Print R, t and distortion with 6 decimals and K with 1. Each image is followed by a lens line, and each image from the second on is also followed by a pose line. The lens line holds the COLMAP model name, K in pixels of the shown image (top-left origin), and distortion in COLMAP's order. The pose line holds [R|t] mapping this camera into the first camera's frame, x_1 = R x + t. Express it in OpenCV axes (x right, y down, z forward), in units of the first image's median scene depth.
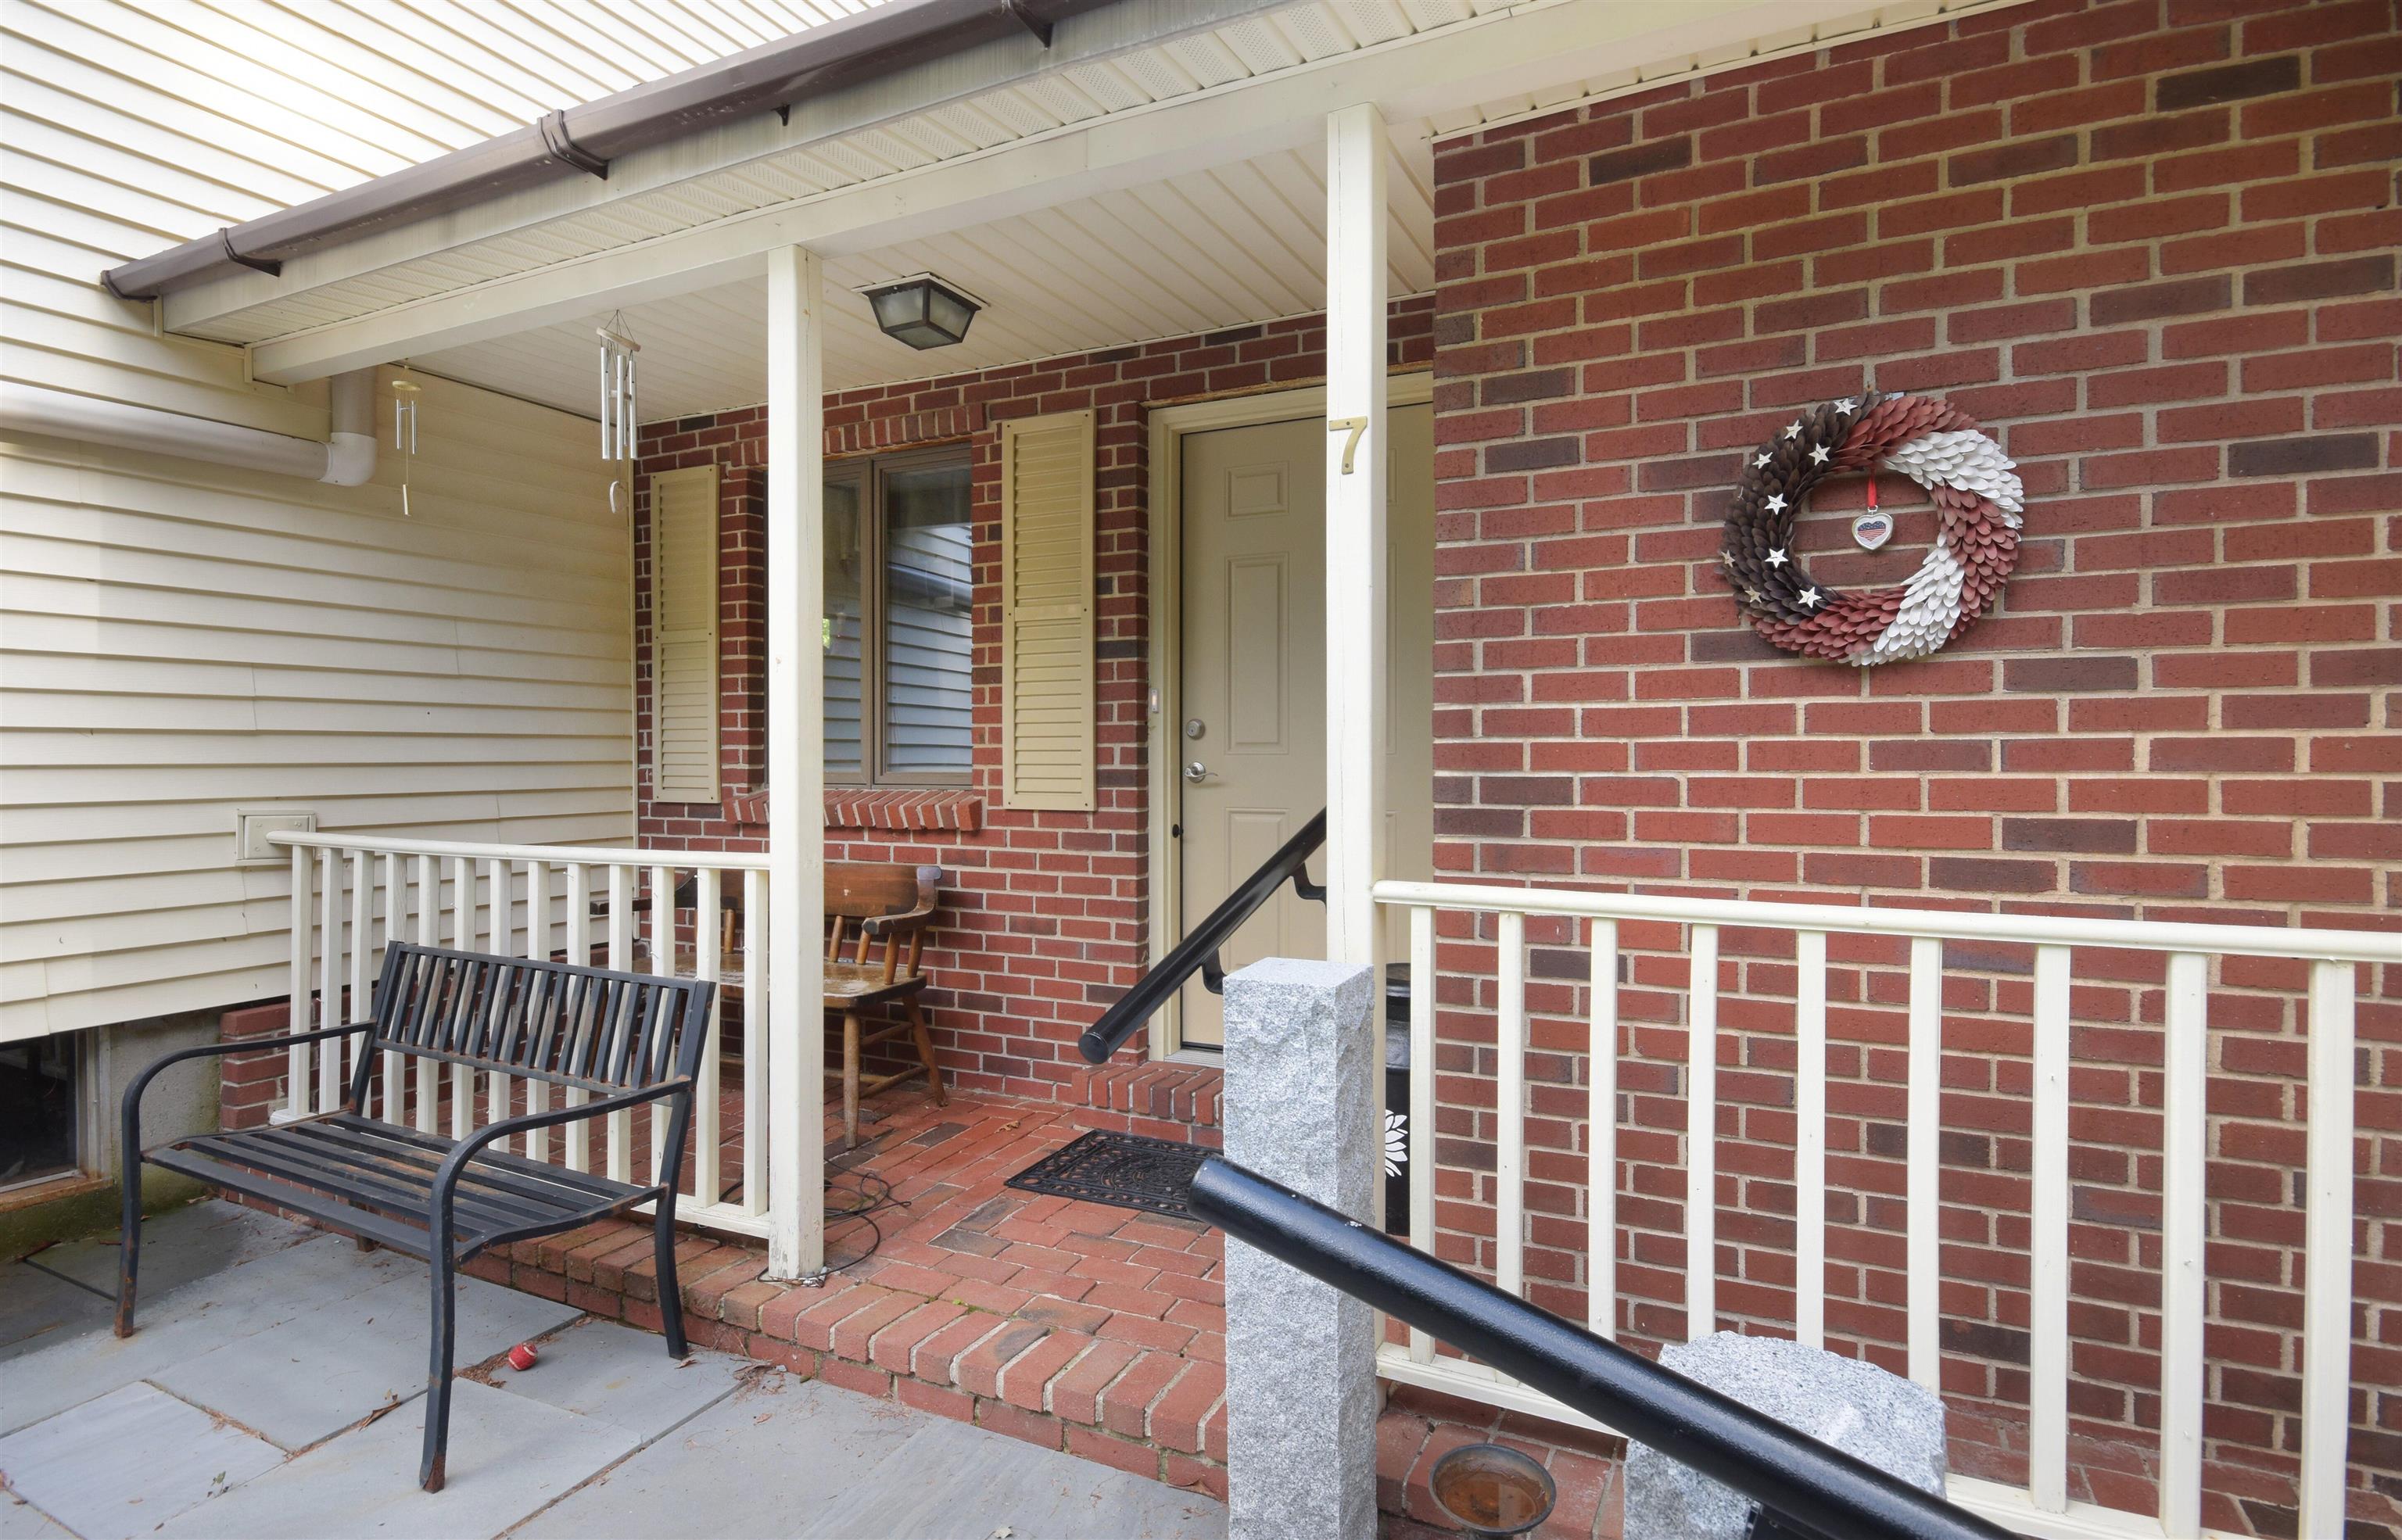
lens RADIAL K [[1186.4, 0, 1226.5], [0, 1186.4, 751.4], [0, 0, 1]] dist [-0.002065, -0.000419]
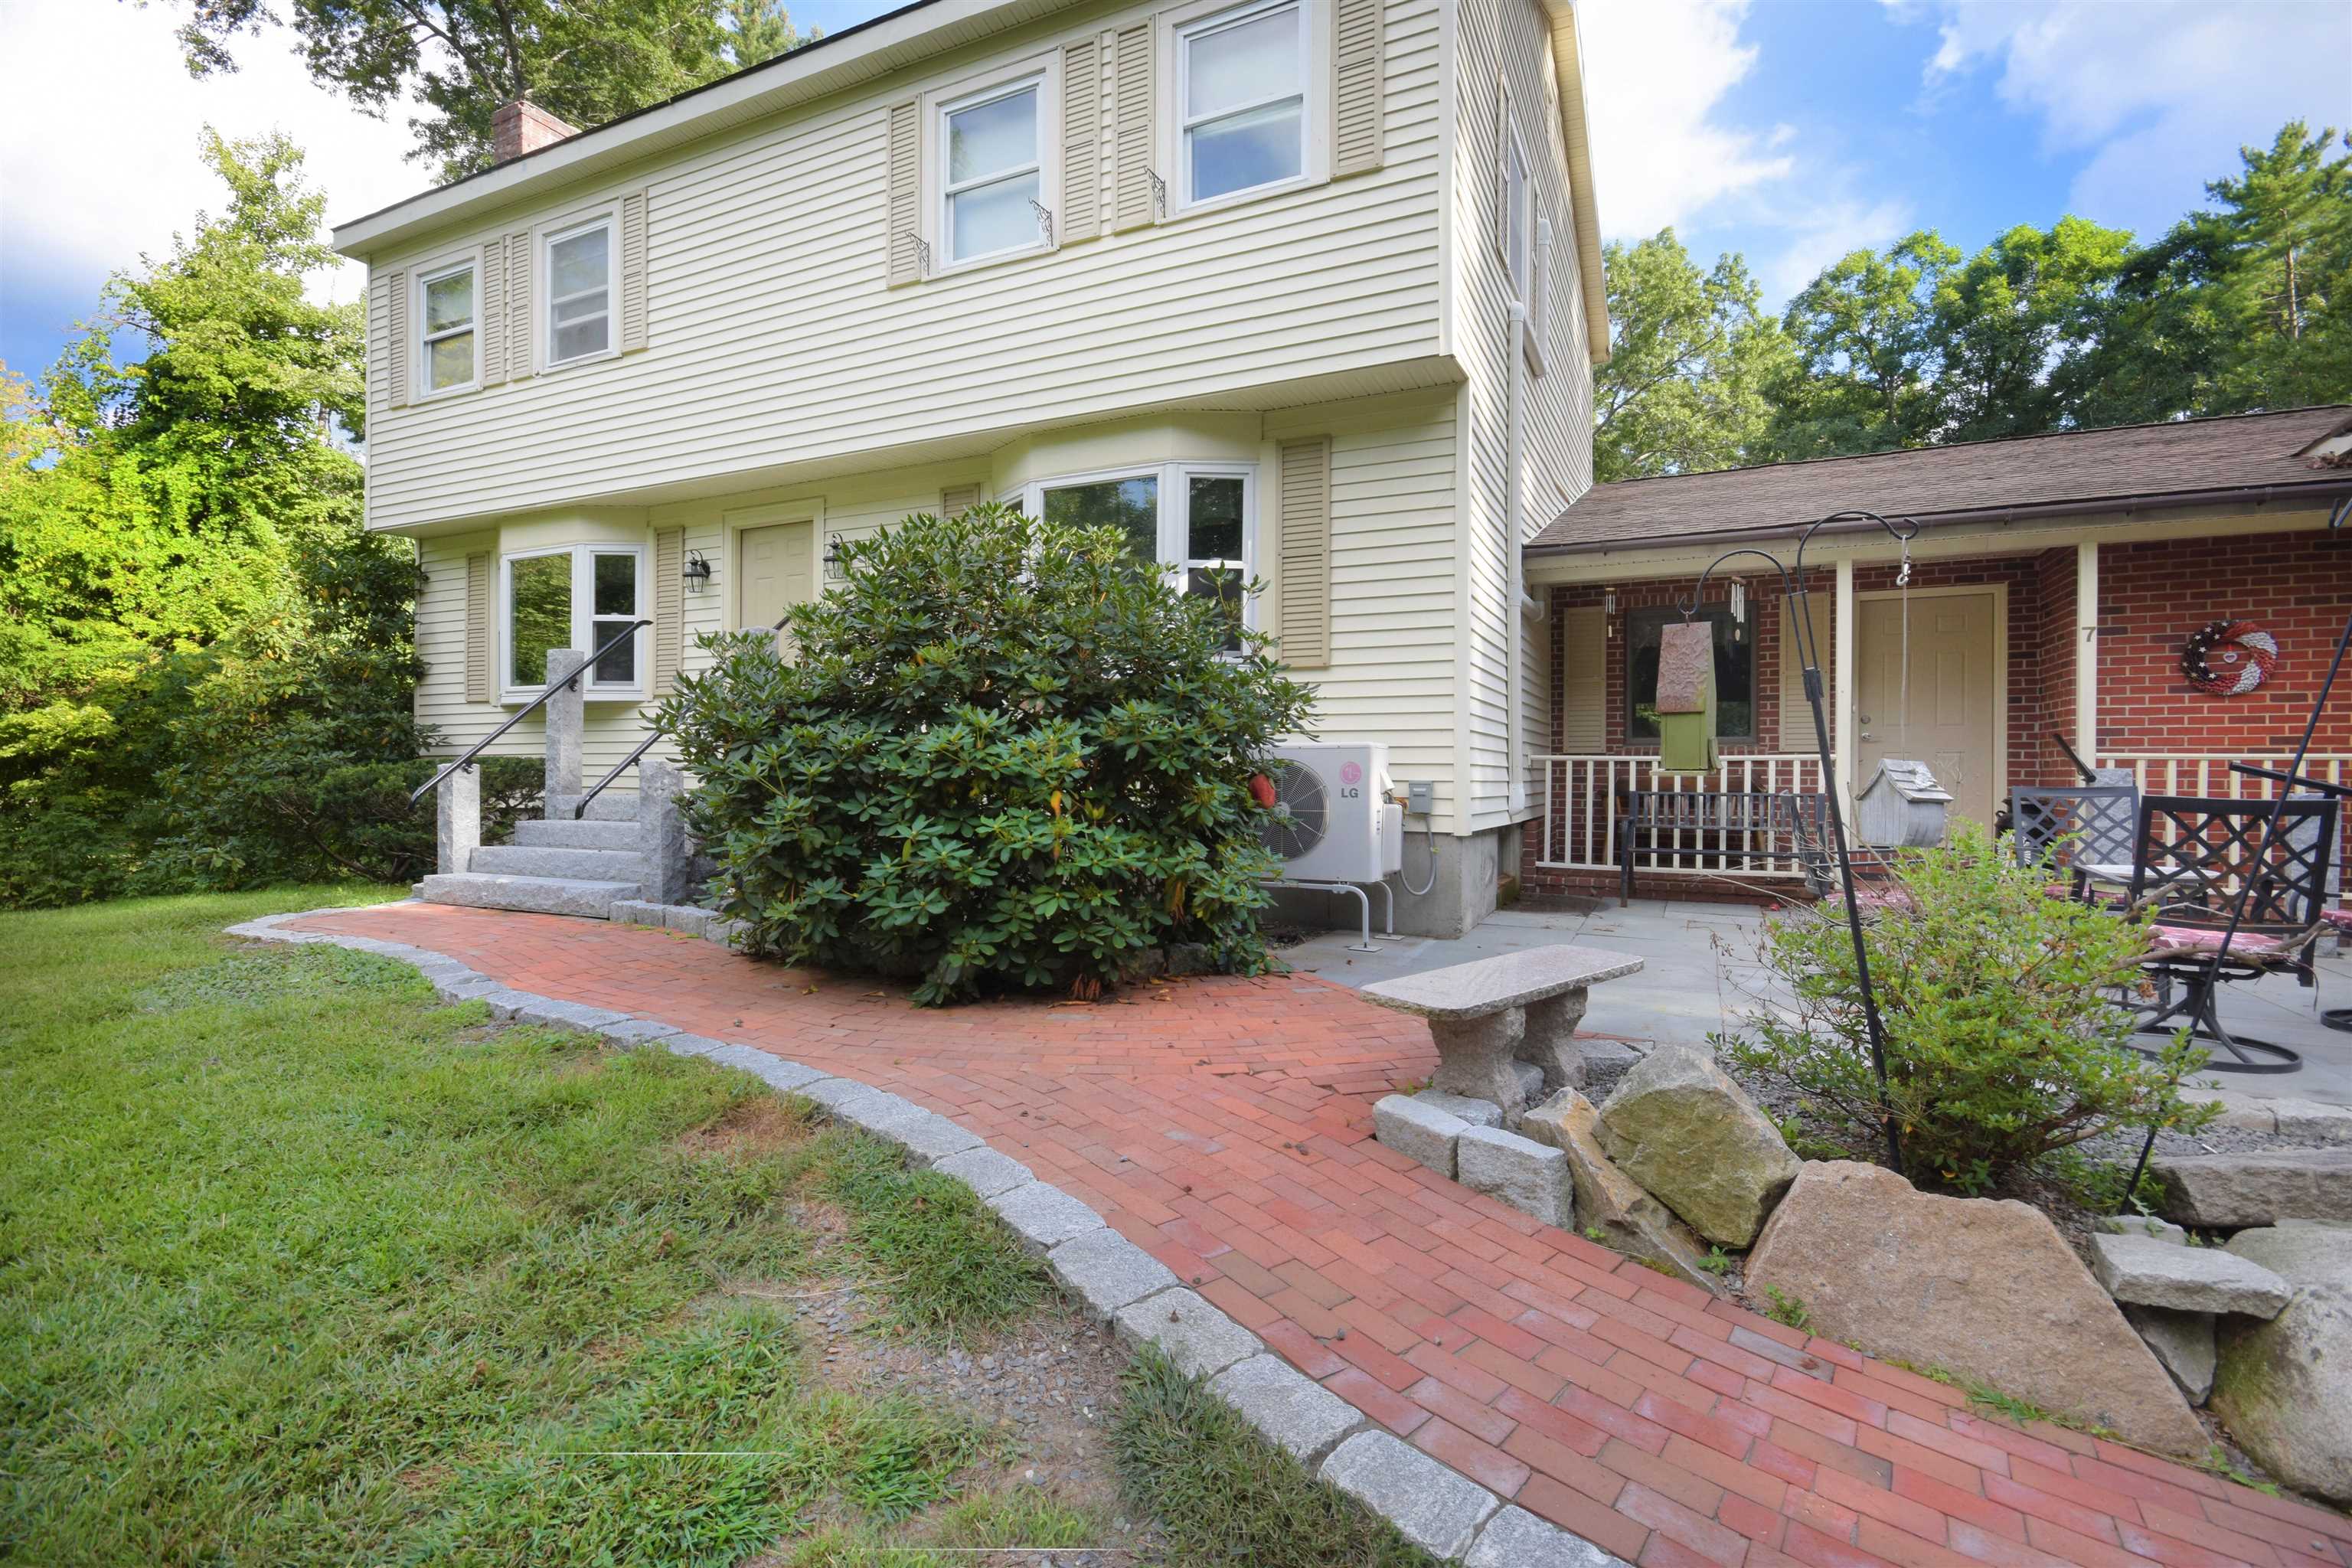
lens RADIAL K [[1079.8, 0, 1168.9], [0, 1079.8, 776.5], [0, 0, 1]] dist [0.013062, -0.013003]
pose [[0.999873, 0.006105, -0.014703, -1.728021], [-0.006105, 0.999981, 0.000037, 0.128211], [0.014703, 0.000053, 0.999892, -1.531299]]
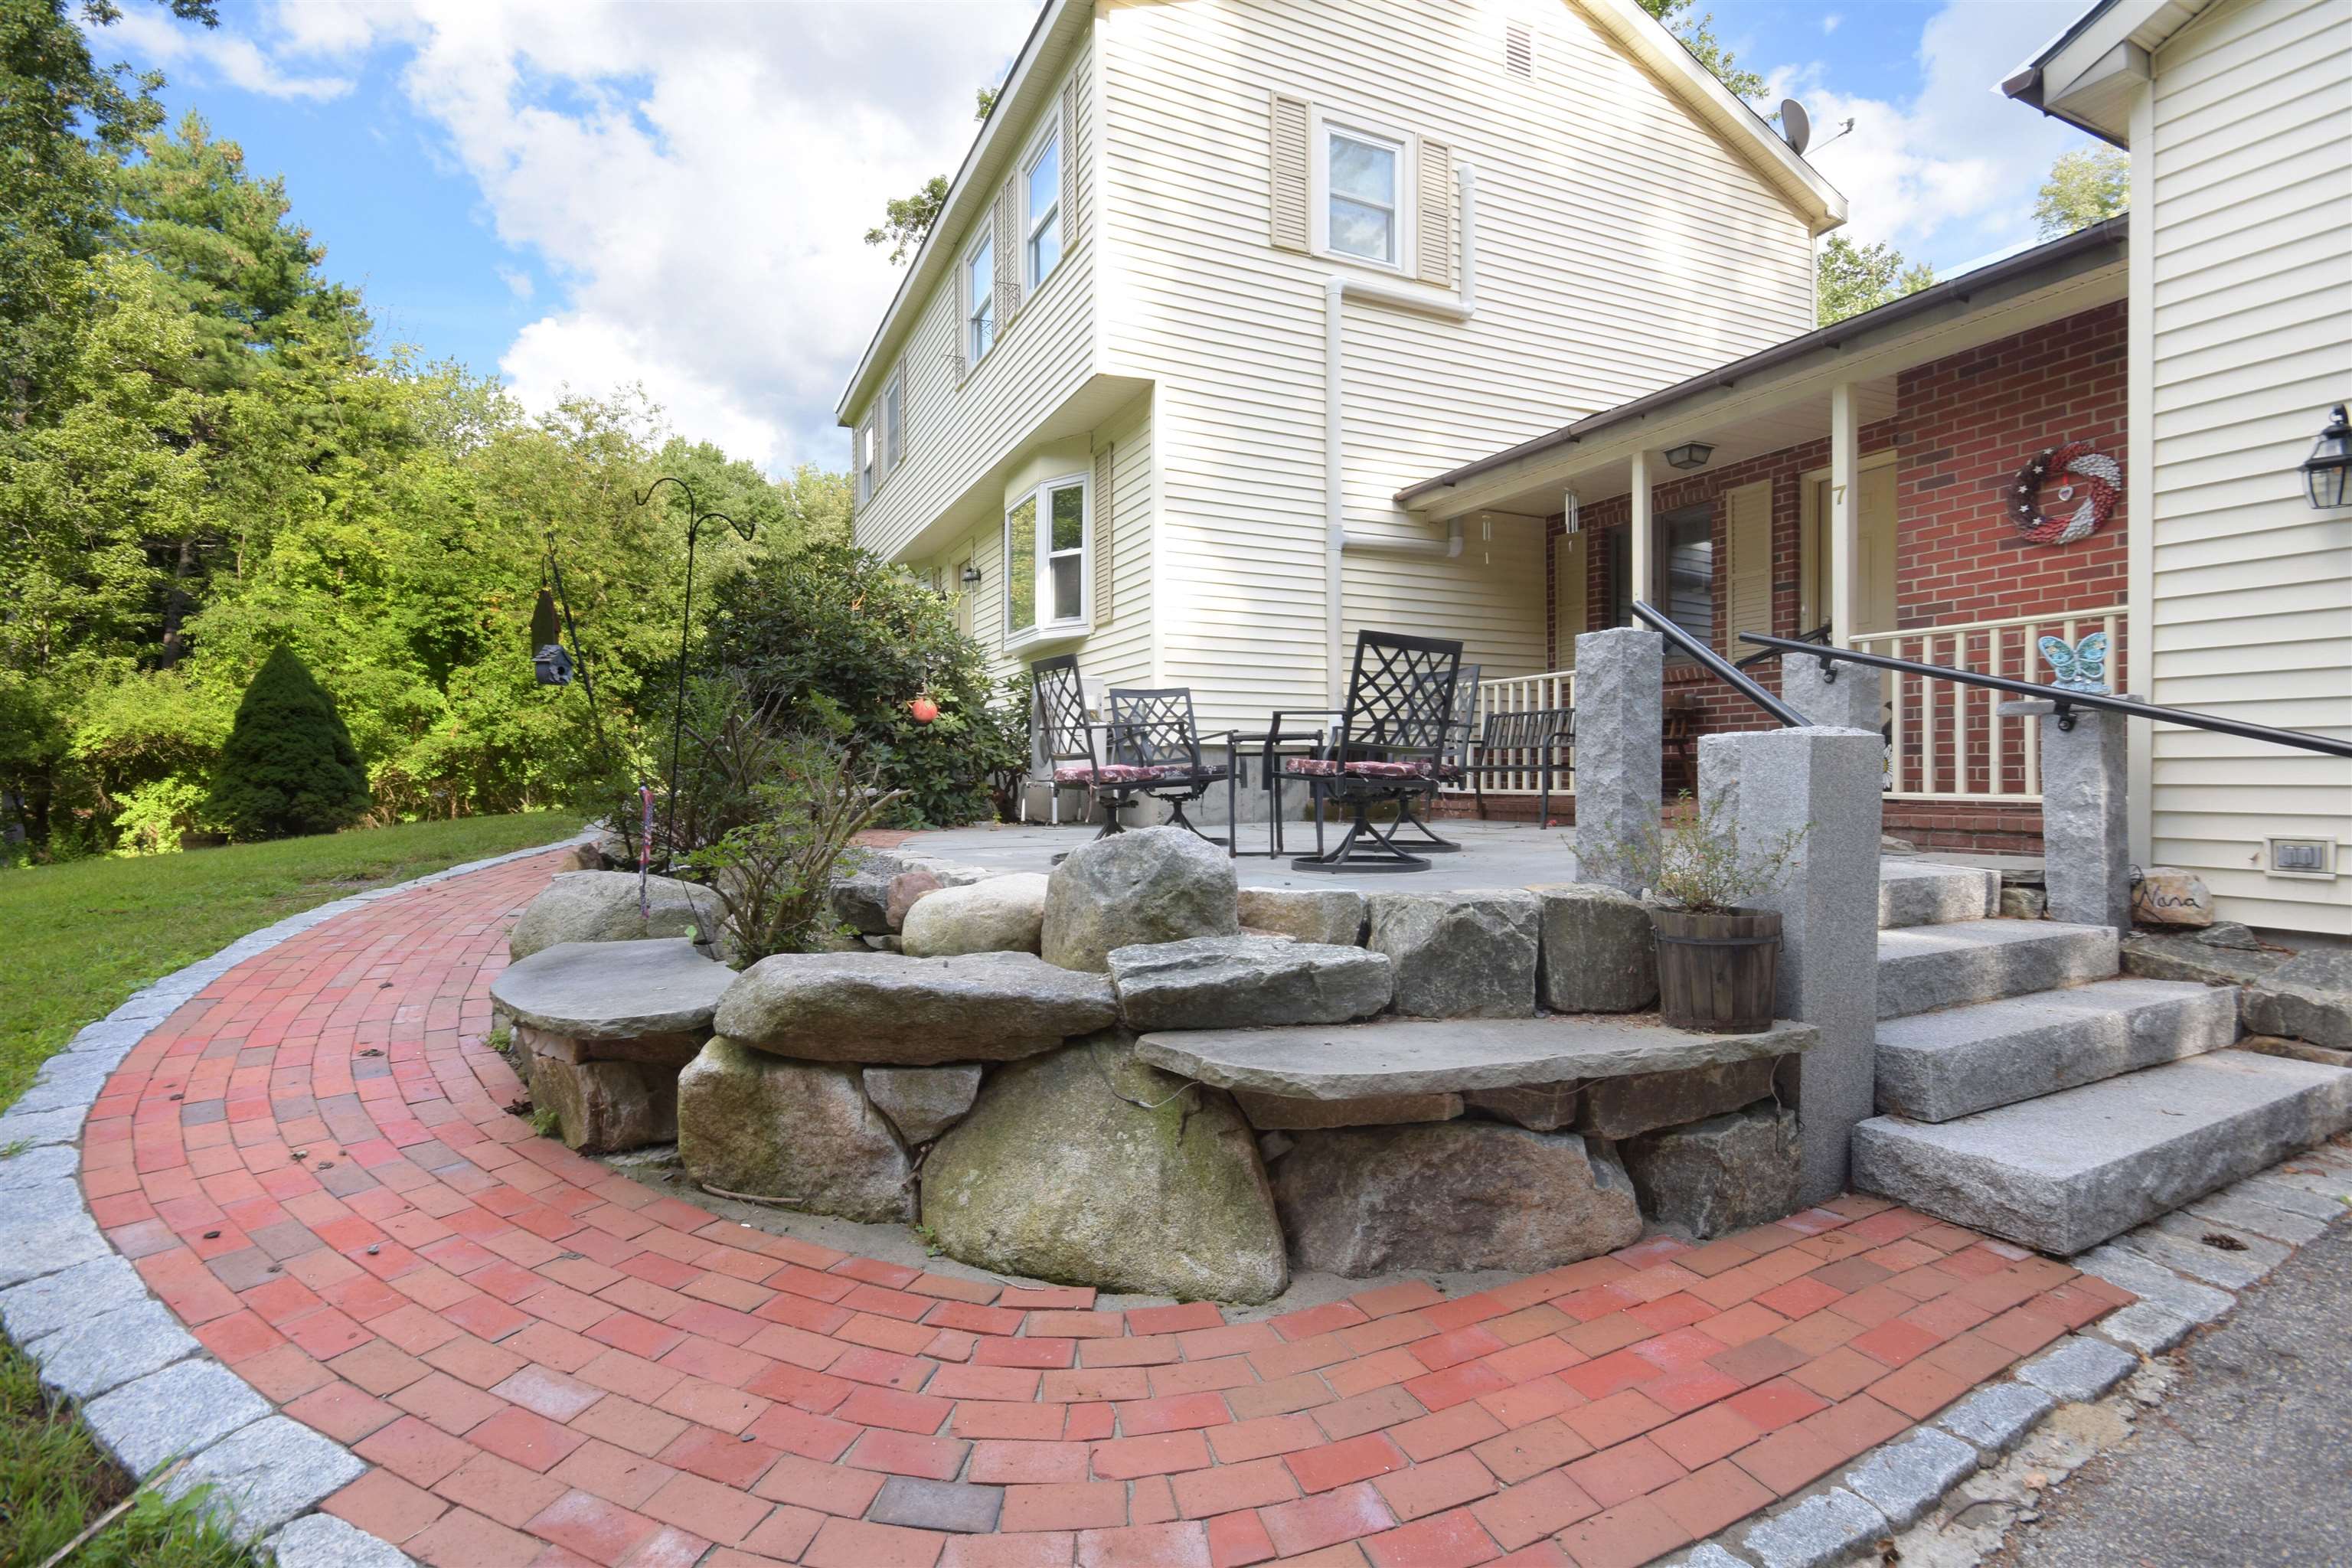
lens RADIAL K [[1079.8, 0, 1168.9], [0, 1079.8, 776.5], [0, 0, 1]] dist [0.013062, -0.013003]
pose [[0.772726, 0.000572, -0.634739, 0.348741], [0.001322, 0.999996, 0.002510, 0.299641], [0.634738, -0.002779, 0.772723, -1.470651]]
